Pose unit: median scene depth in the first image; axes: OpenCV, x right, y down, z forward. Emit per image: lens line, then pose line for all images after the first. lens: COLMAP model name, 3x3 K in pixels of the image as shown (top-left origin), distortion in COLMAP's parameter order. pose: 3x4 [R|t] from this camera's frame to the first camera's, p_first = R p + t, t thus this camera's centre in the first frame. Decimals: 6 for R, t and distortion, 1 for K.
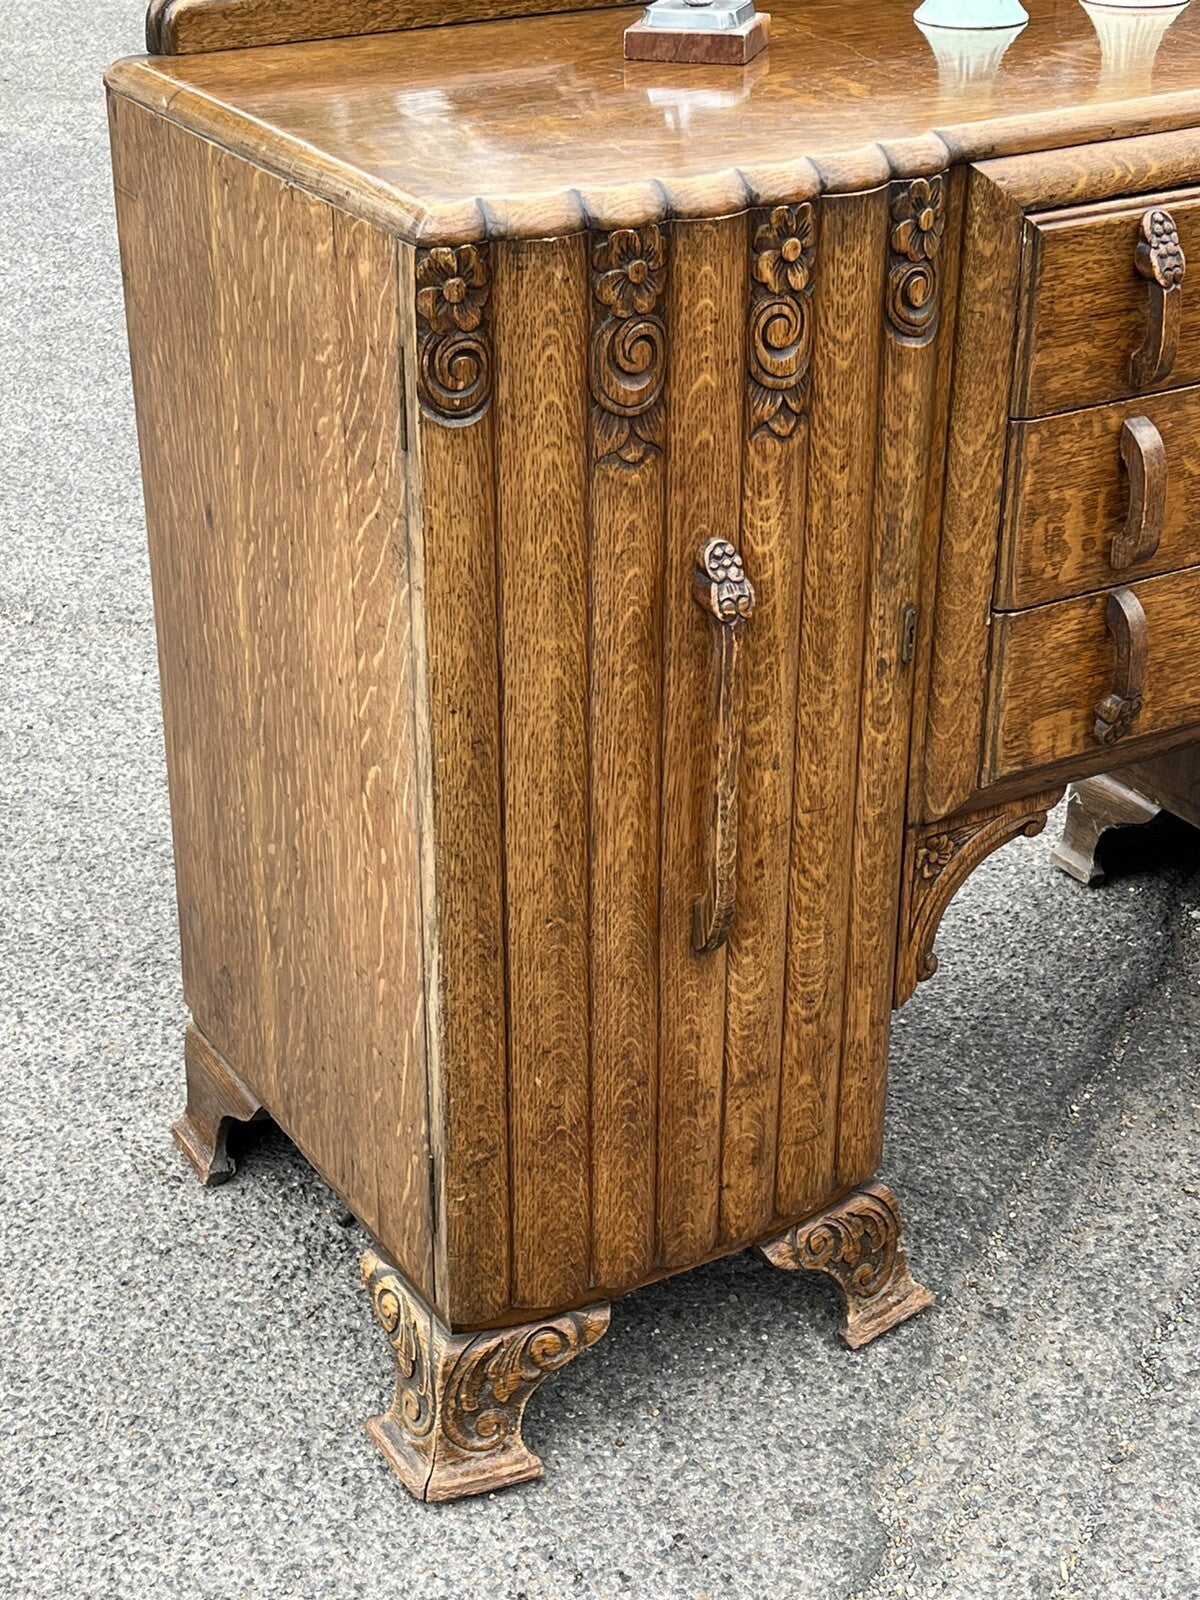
lens RADIAL K [[2513.4, 0, 598.9], [0, 2513.4, 807.7], [0, 0, 1]] dist [0.065694, 0.000000]
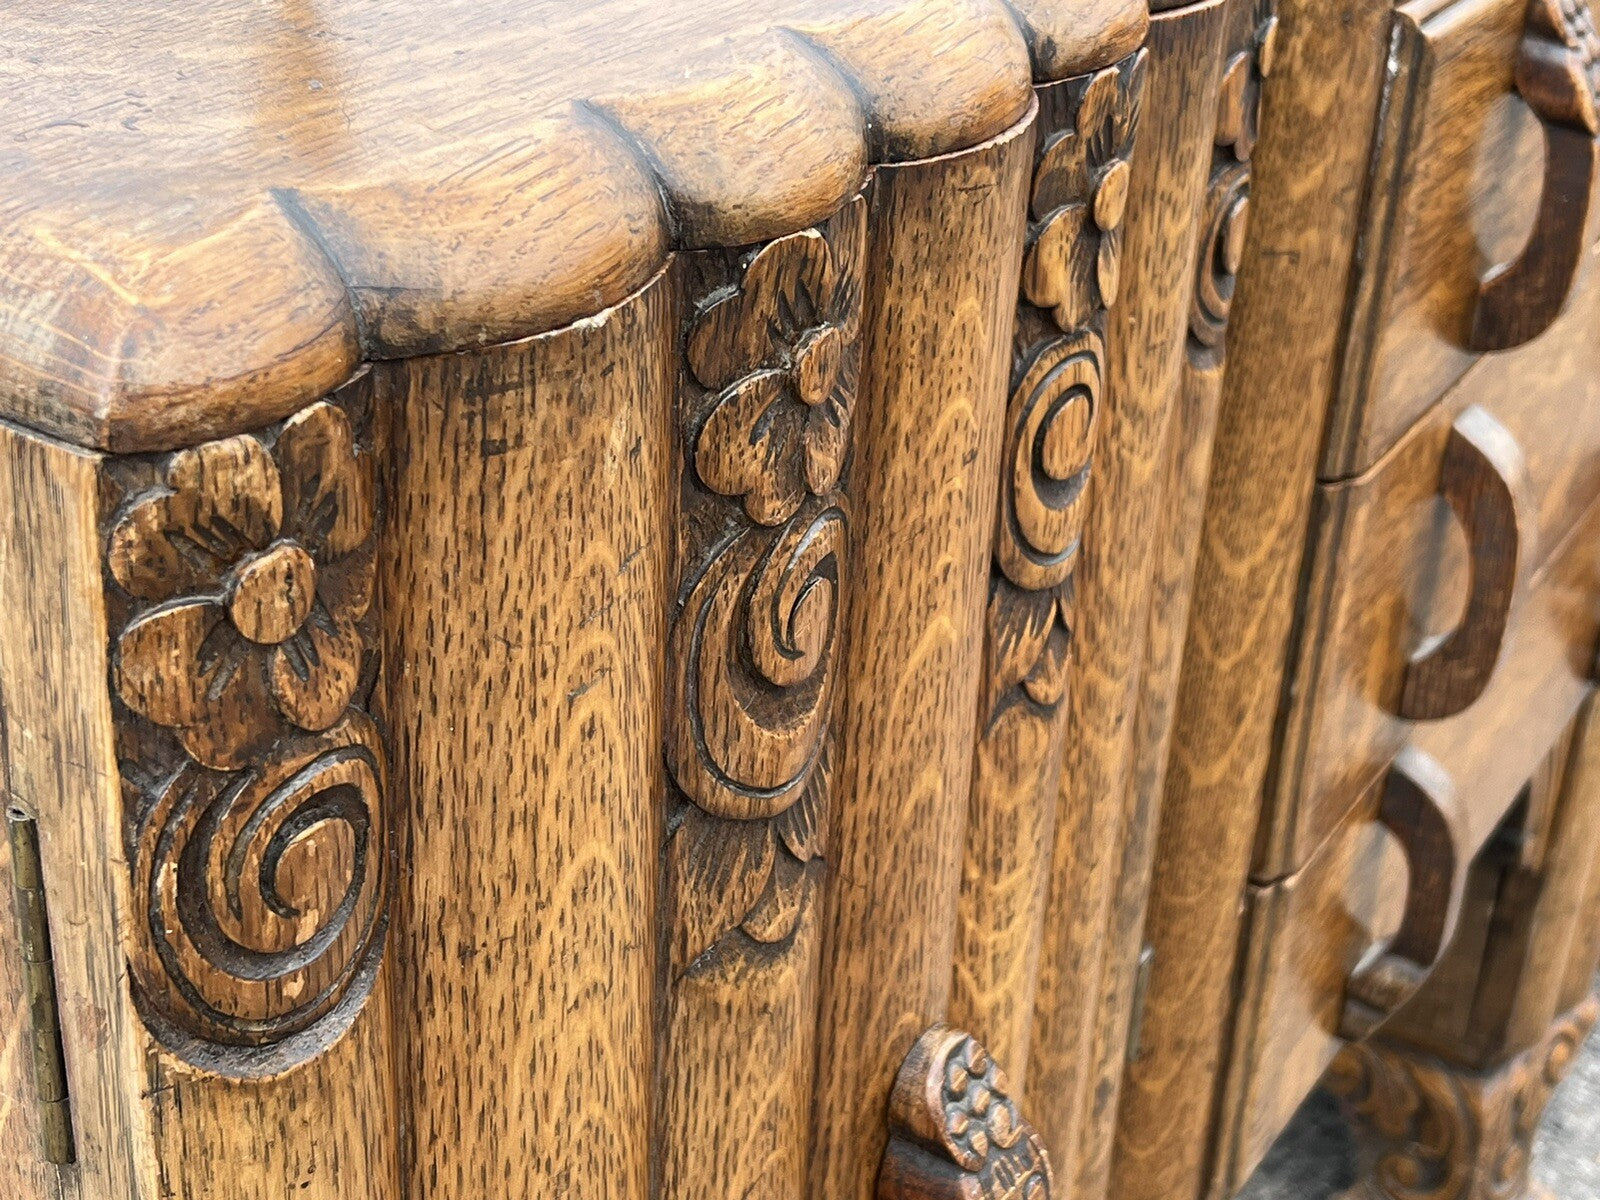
lens RADIAL K [[2533.4, 0, 811.3], [0, 2533.4, 593.5], [0, 0, 1]] dist [0.105330, 0.000000]
pose [[0.883193, -0.190705, 0.428489, -0.100511], [0.173031, 0.981642, 0.080245, -0.188473], [-0.435925, 0.003271, 0.899977, 0.666845]]
